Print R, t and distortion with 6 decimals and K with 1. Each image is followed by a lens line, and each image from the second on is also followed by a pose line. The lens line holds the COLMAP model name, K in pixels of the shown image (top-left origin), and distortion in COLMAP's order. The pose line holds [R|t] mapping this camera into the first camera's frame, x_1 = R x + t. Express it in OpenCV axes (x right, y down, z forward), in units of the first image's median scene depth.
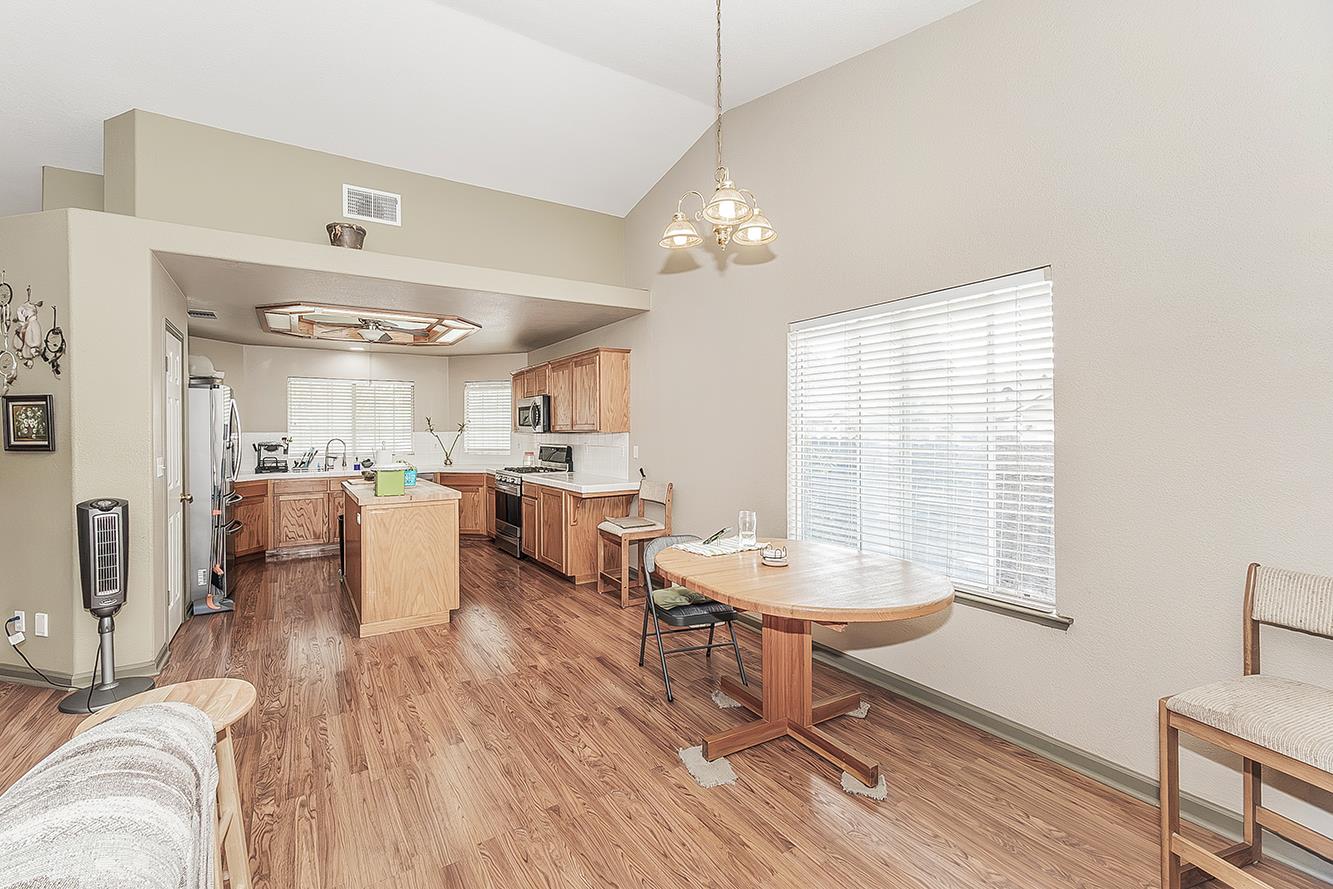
lens RADIAL K [[563.4, 0, 639.9], [0, 563.4, 445.4], [0, 0, 1]] dist [0.008094, -0.002564]
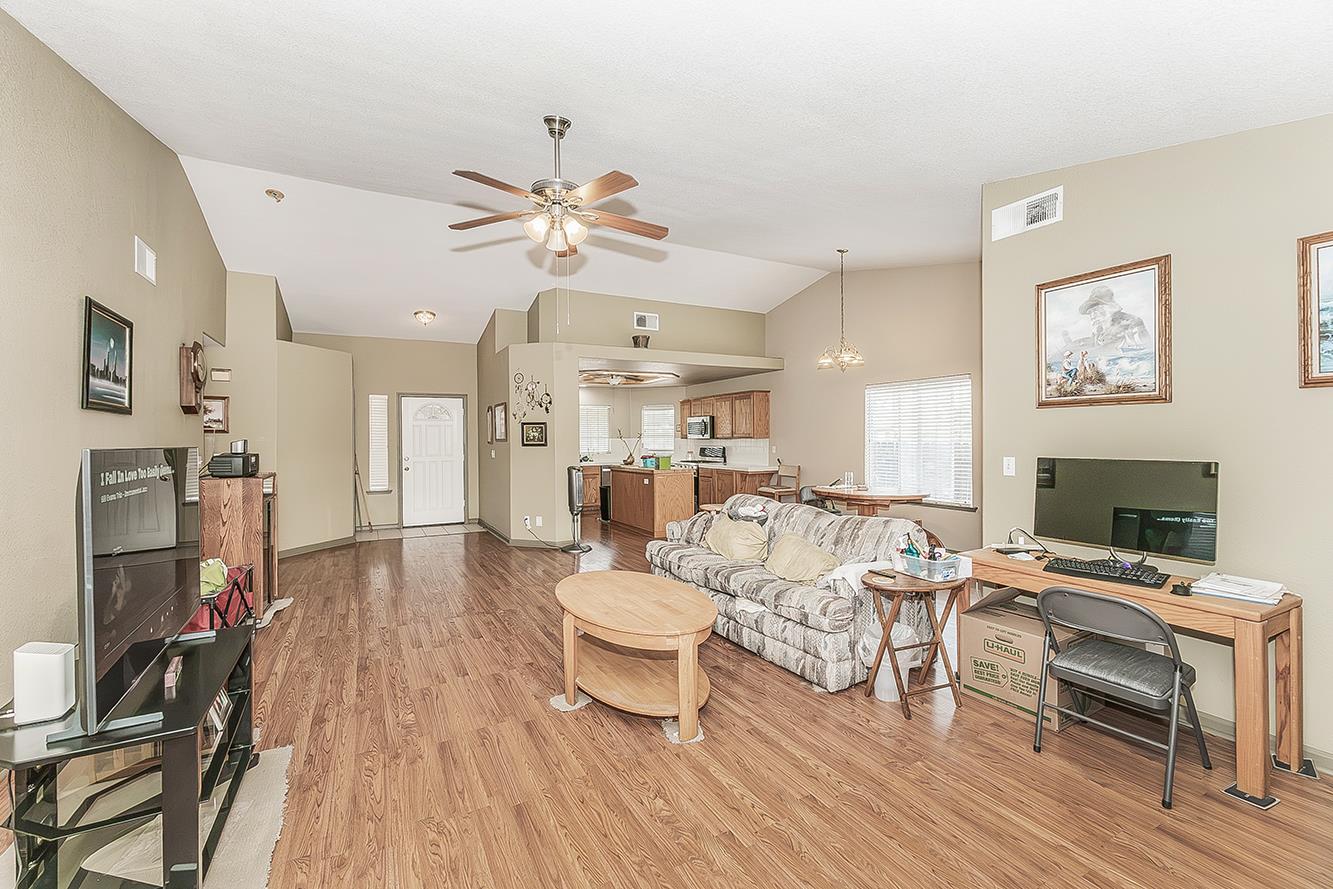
lens RADIAL K [[563.4, 0, 668.3], [0, 563.4, 434.8], [0, 0, 1]] dist [0.008094, -0.002564]
pose [[0.998766, -0.000815, -0.049649, -0.211354], [-0.000755, 0.999501, -0.031586, 0.018270], [0.049650, 0.031585, 0.998267, -0.656378]]
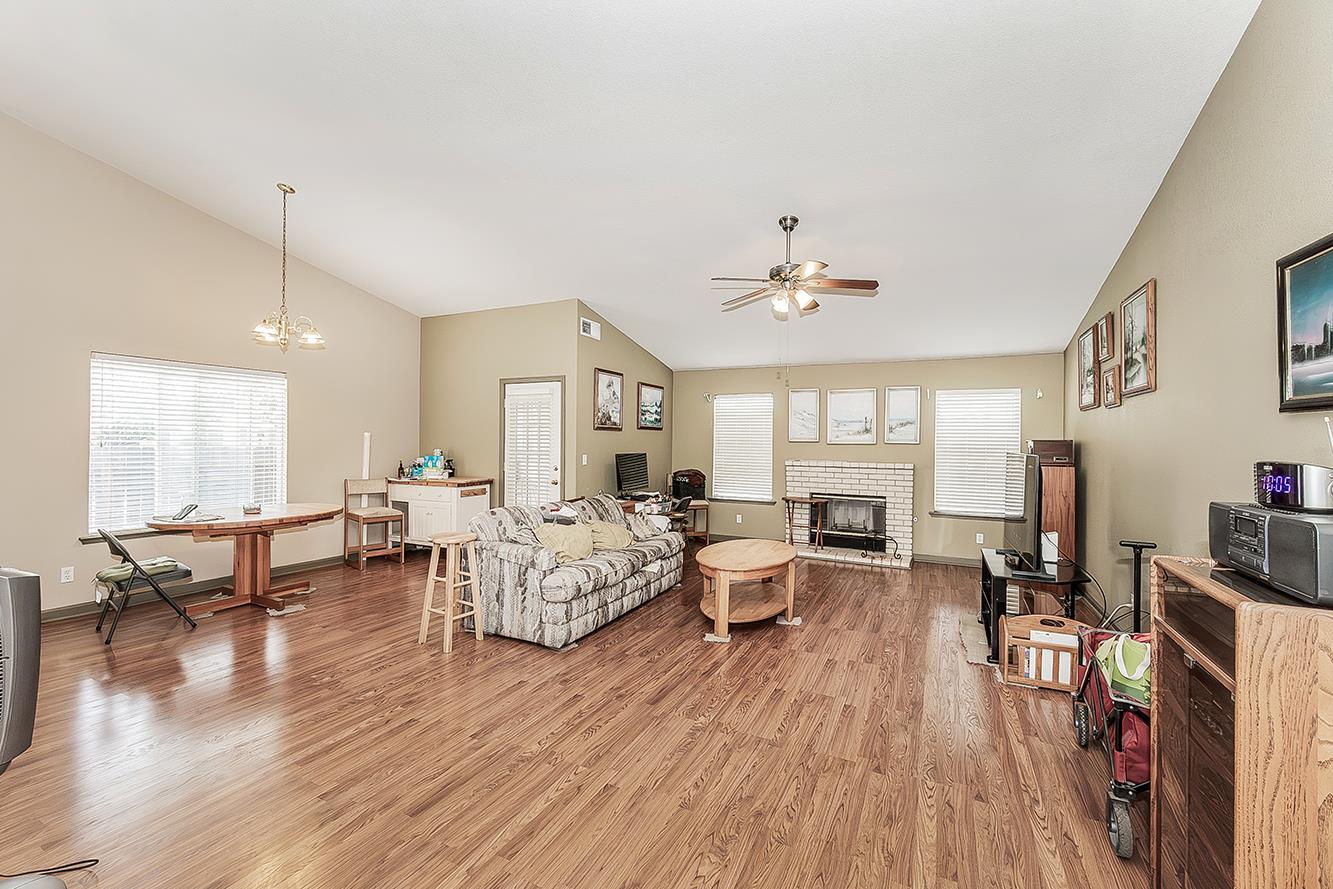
lens RADIAL K [[563.4, 0, 661.5], [0, 563.4, 440.1], [0, 0, 1]] dist [0.008094, -0.002564]
pose [[-0.538426, 0.000934, 0.842672, -0.846402], [0.012855, 0.999892, 0.007106, -0.010340], [-0.842575, 0.014658, -0.538380, 0.358647]]
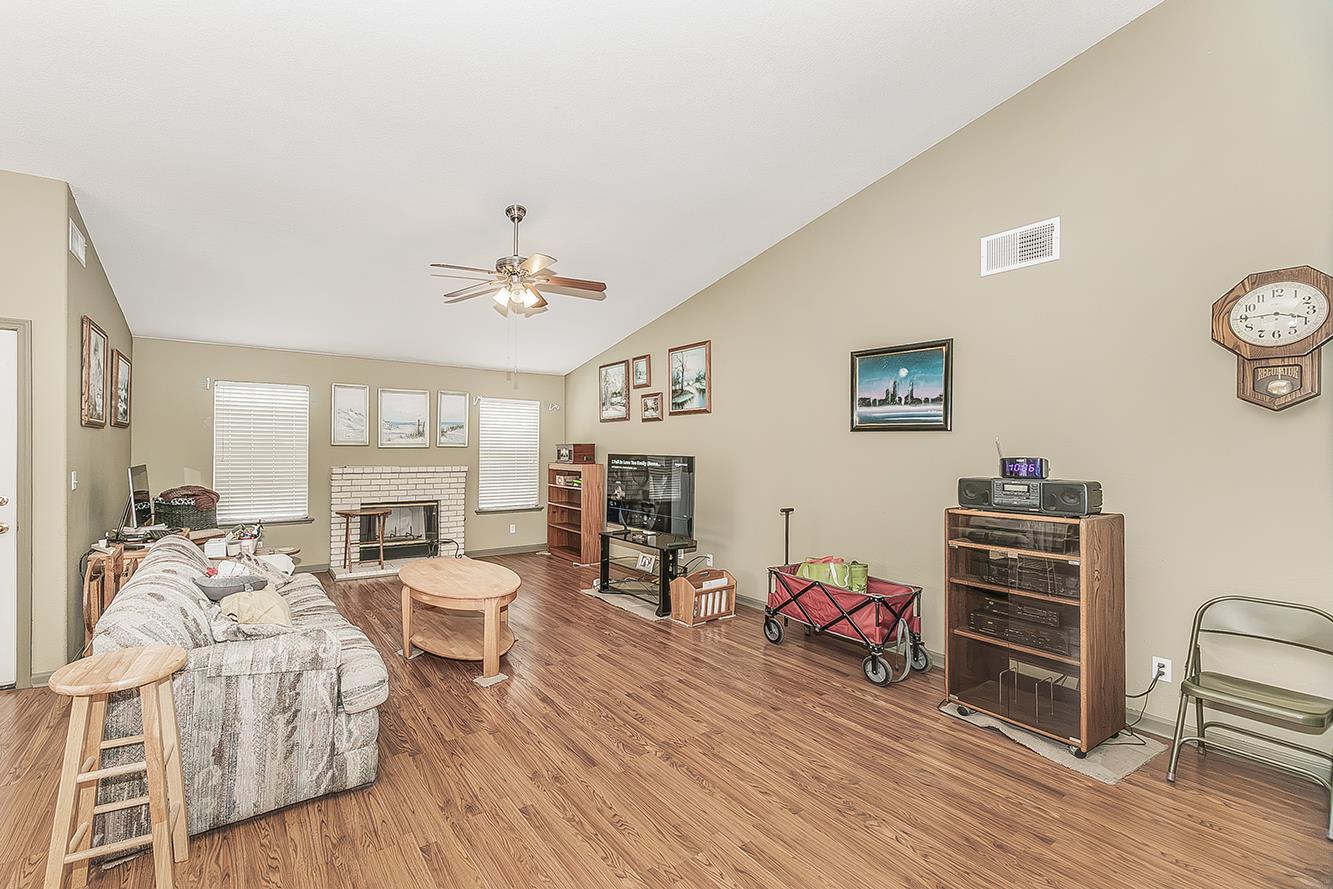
lens RADIAL K [[558.4, 0, 602.5], [0, 558.4, 443.8], [0, 0, 1]] dist [0.002614, -0.000293]
pose [[-0.999172, -0.001428, -0.040659, -0.411872], [-0.002192, 0.999822, 0.018751, -0.017693], [0.040625, 0.018824, -0.998997, 0.506645]]
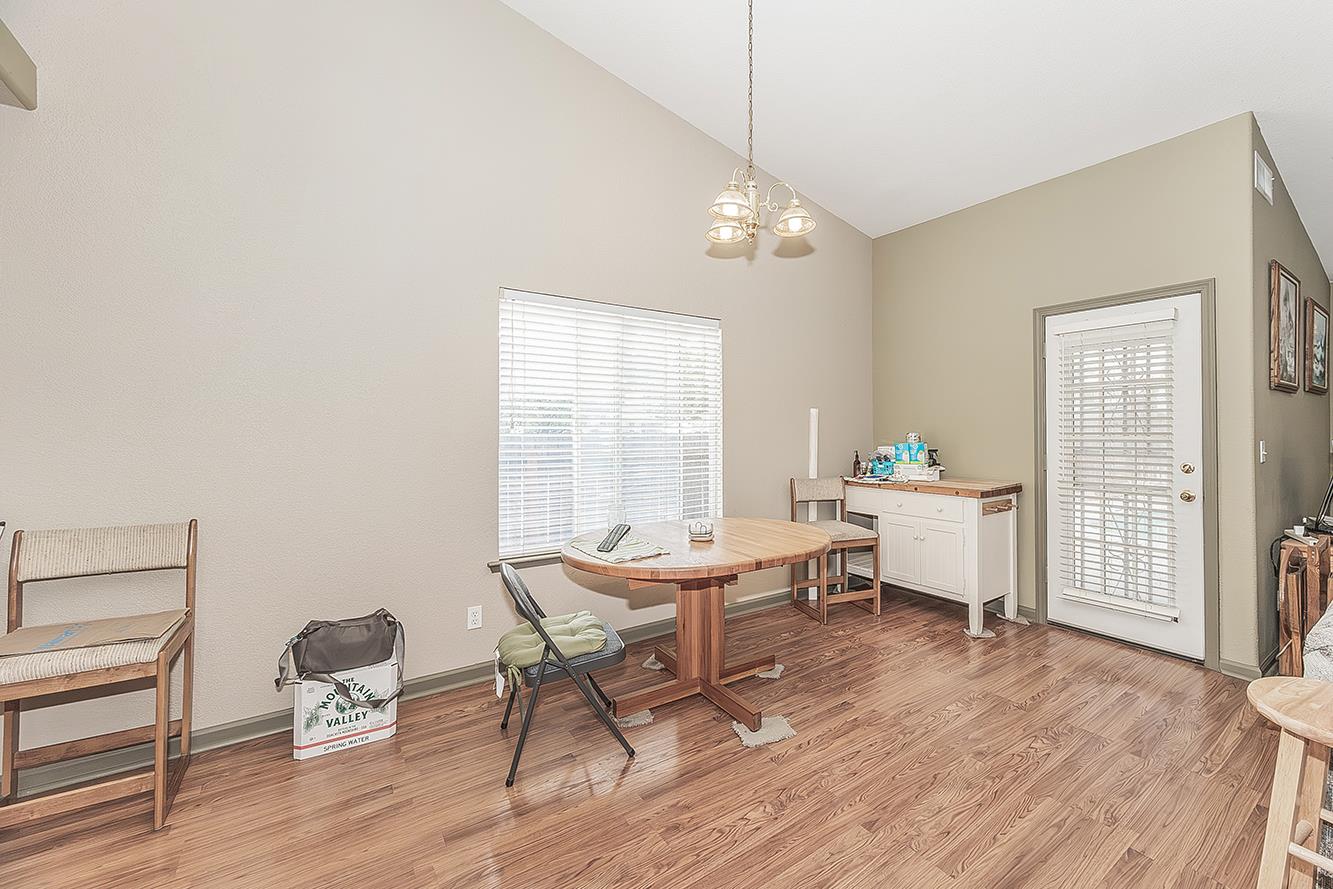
lens RADIAL K [[560.3, 0, 716.3], [0, 560.3, 429.0], [0, 0, 1]] dist [0.000108, 0.000467]
pose [[-0.091530, 0.005447, 0.995787, -0.346116], [0.024751, 0.999689, -0.003194, 0.001001], [-0.995495, 0.024354, -0.091636, 0.441160]]
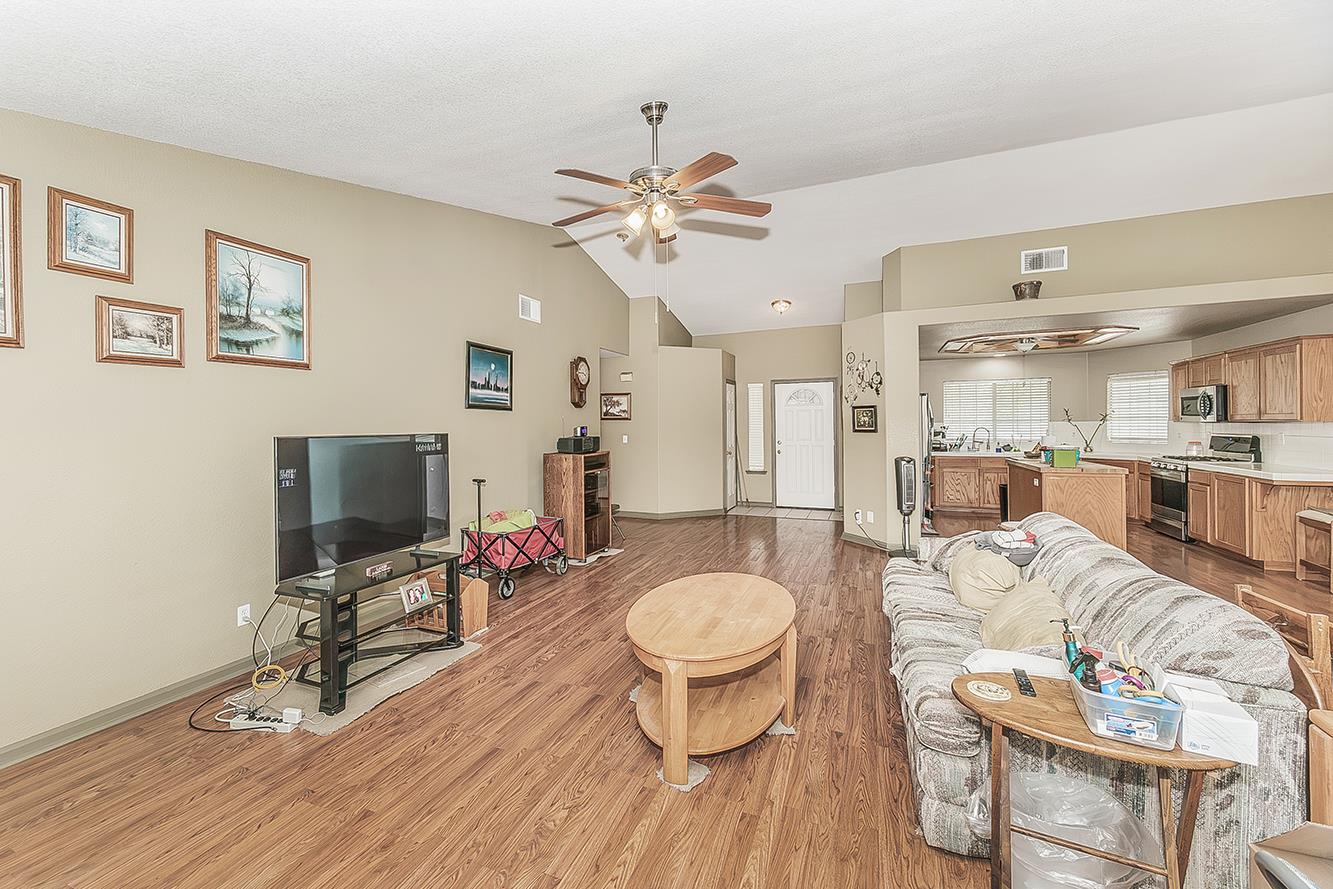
lens RADIAL K [[563.4, 0, 619.4], [0, 563.4, 421.1], [0, 0, 1]] dist [0.008094, -0.002564]
pose [[0.566236, -0.004506, -0.824231, 0.060643], [-0.014987, 0.999763, -0.015762, 0.007637], [0.824107, 0.021278, 0.566035, -0.466297]]
